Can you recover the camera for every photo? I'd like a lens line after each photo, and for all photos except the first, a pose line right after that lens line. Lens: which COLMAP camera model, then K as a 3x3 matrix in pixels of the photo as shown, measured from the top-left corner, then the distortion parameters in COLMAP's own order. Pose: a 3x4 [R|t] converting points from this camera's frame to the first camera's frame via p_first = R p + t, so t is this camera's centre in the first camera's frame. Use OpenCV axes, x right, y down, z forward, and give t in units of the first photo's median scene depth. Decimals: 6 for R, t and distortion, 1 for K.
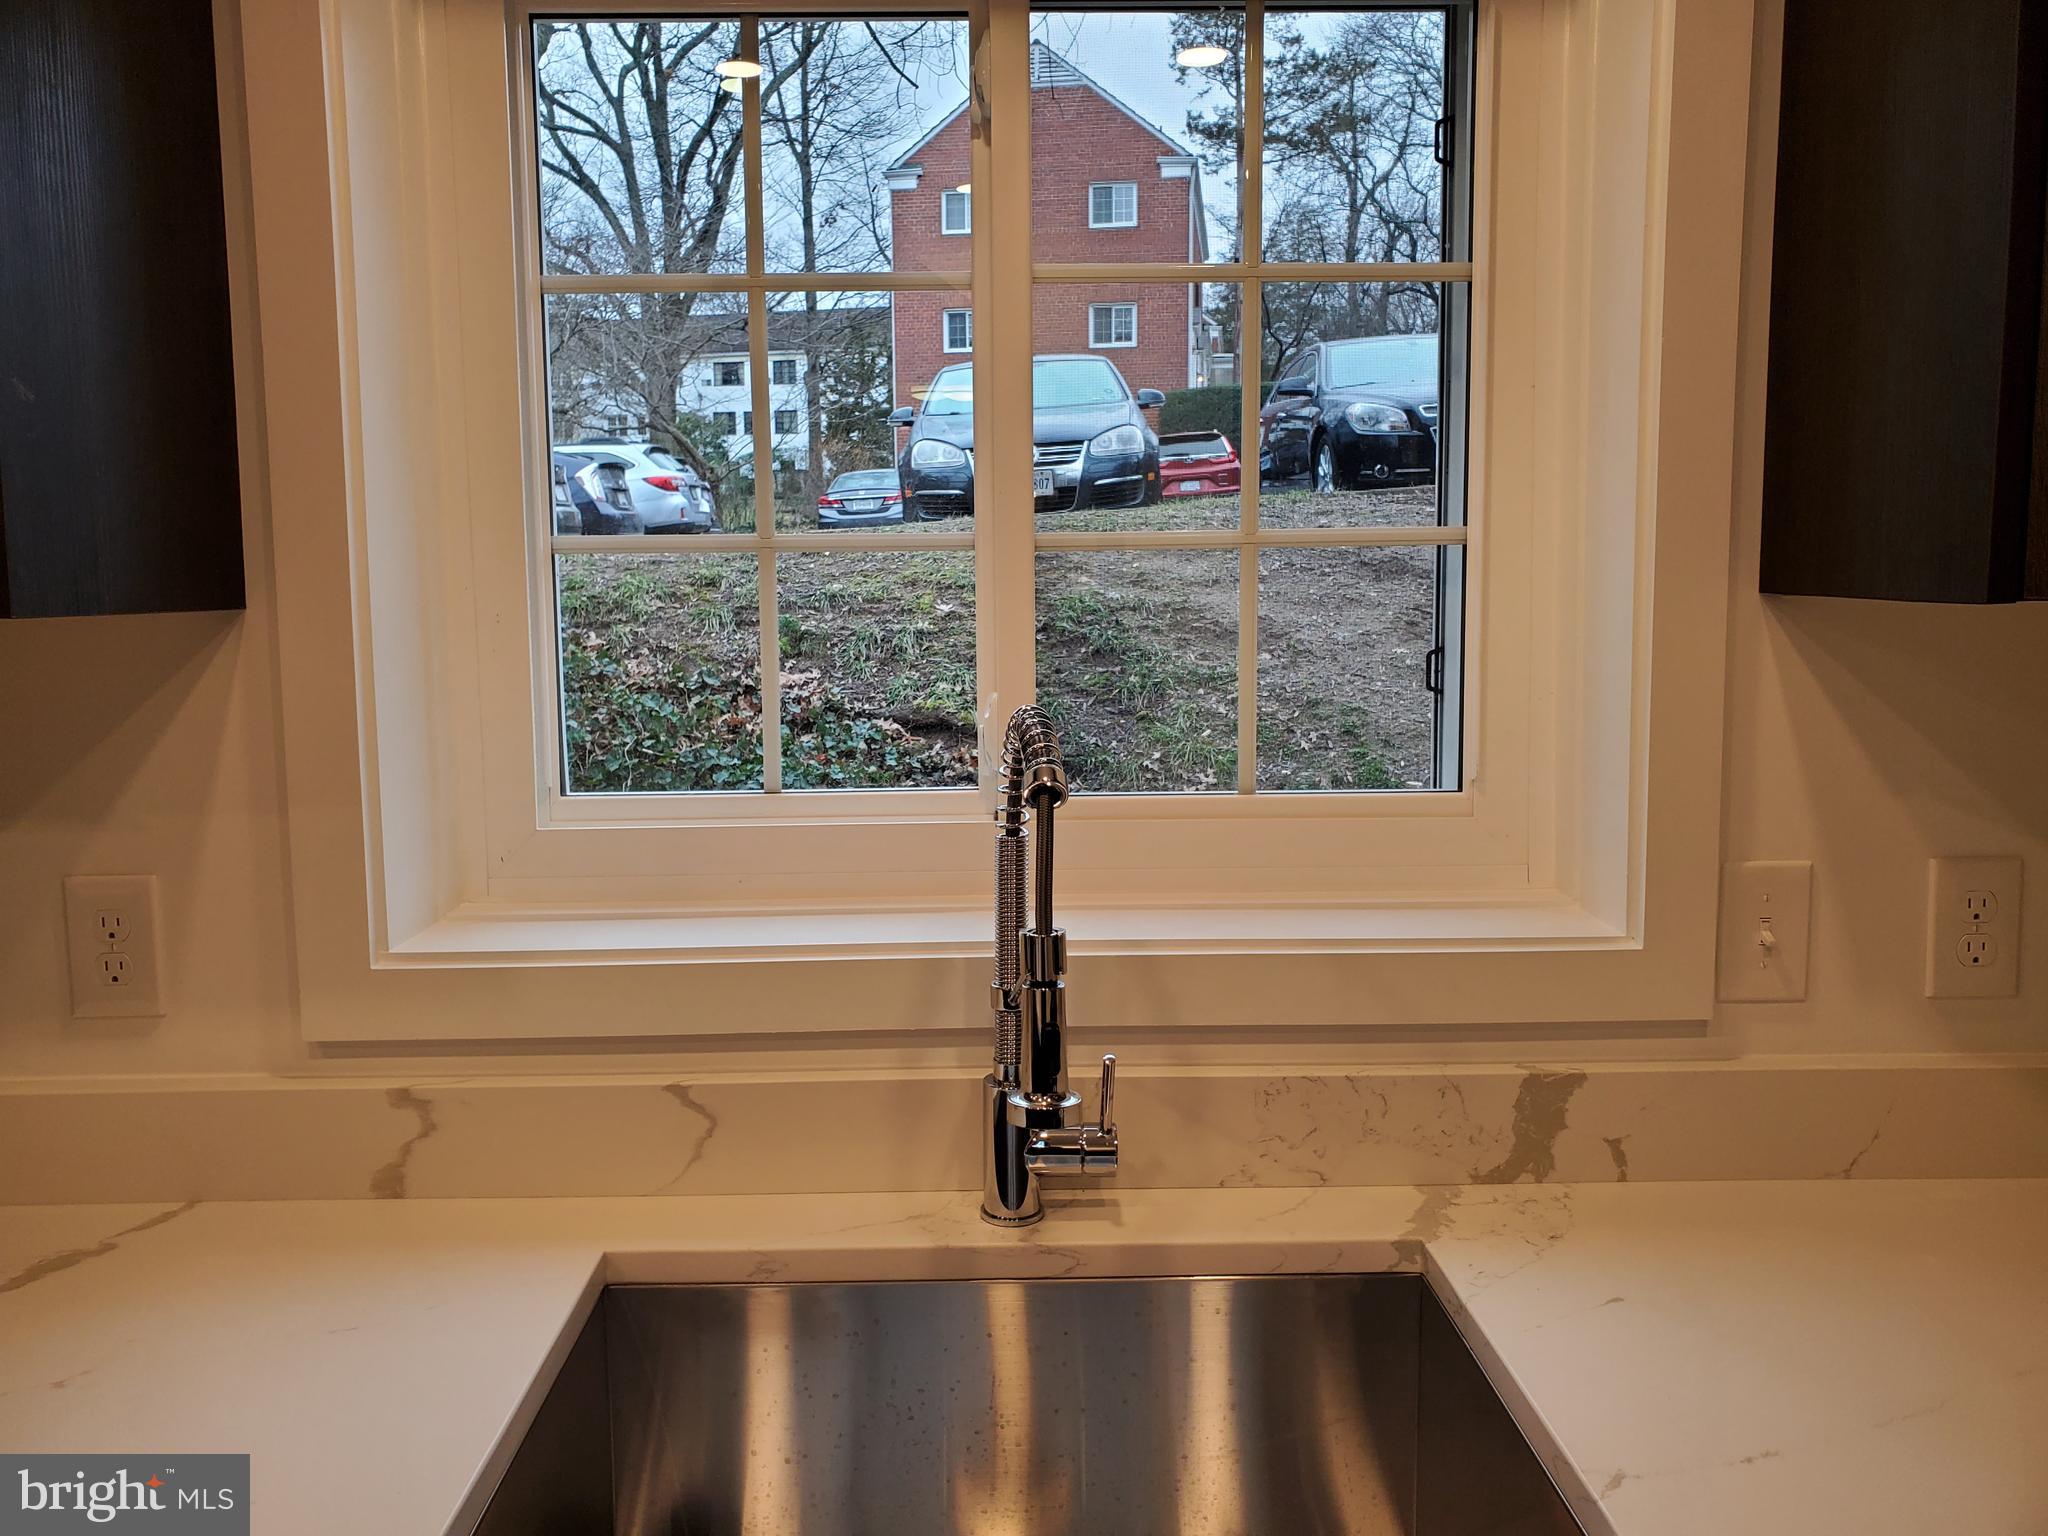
lens RADIAL K [[1630.3, 0, 1013.4], [0, 1630.3, 744.2], [0, 0, 1]] dist [0.079276, -0.131468]
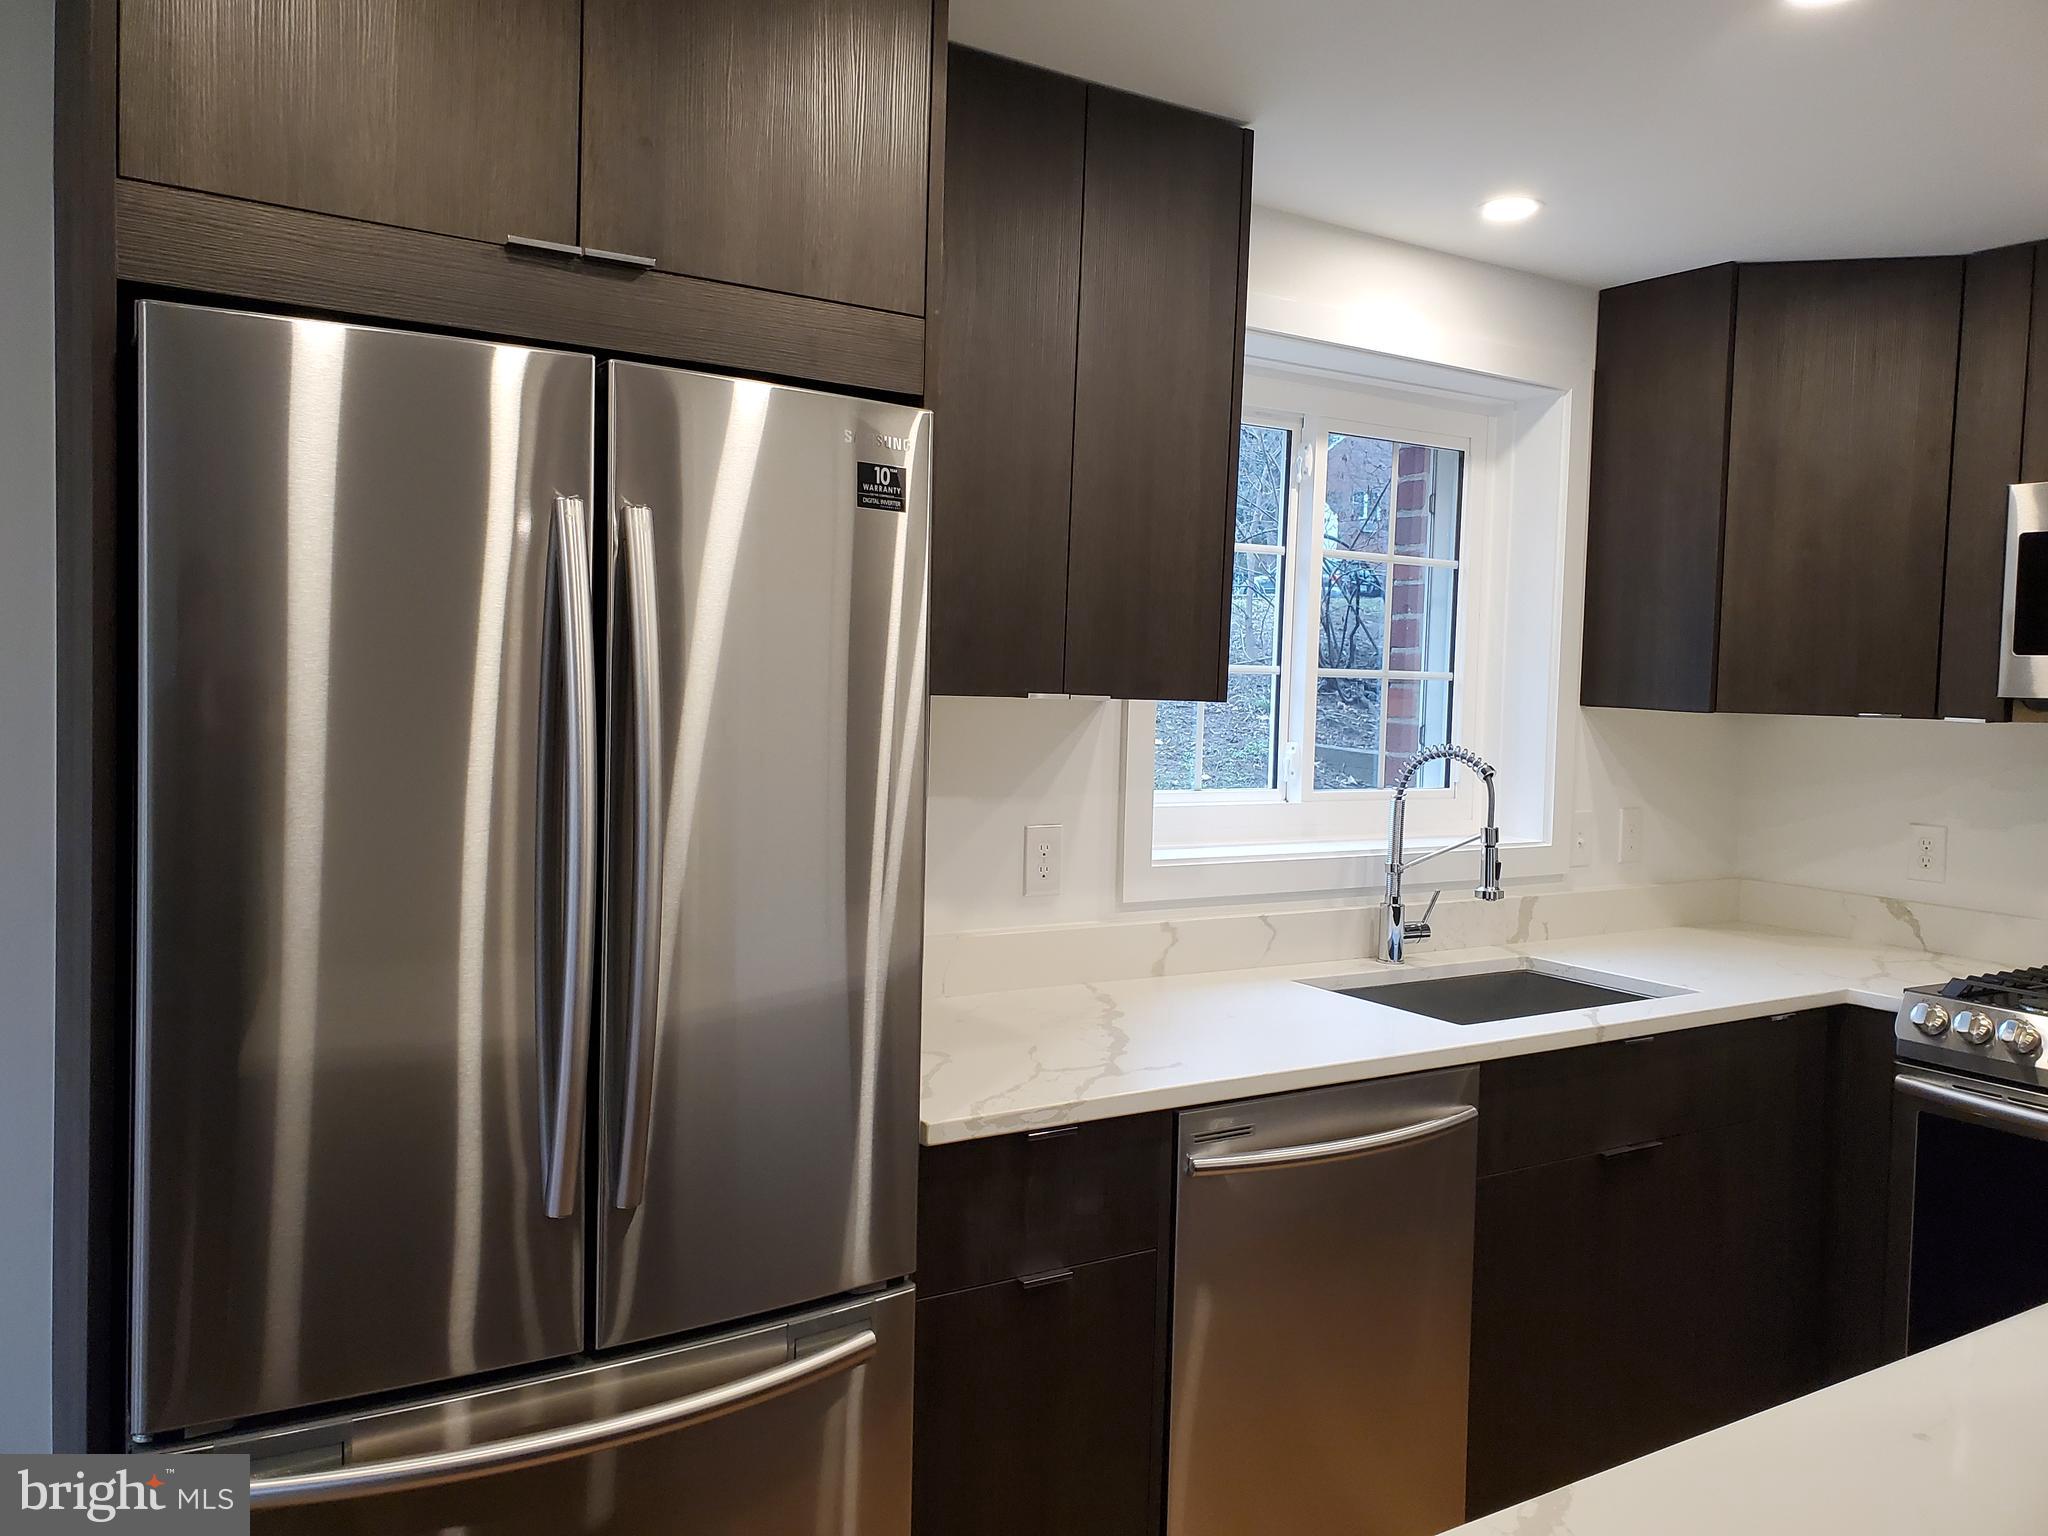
lens RADIAL K [[1630.3, 0, 1013.4], [0, 1630.3, 744.2], [0, 0, 1]] dist [0.079276, -0.131468]
pose [[0.842358, 0.011394, 0.538797, -1.666508], [0.017479, 0.998673, -0.048445, 0.077325], [-0.538634, 0.050225, 0.841041, -0.675328]]
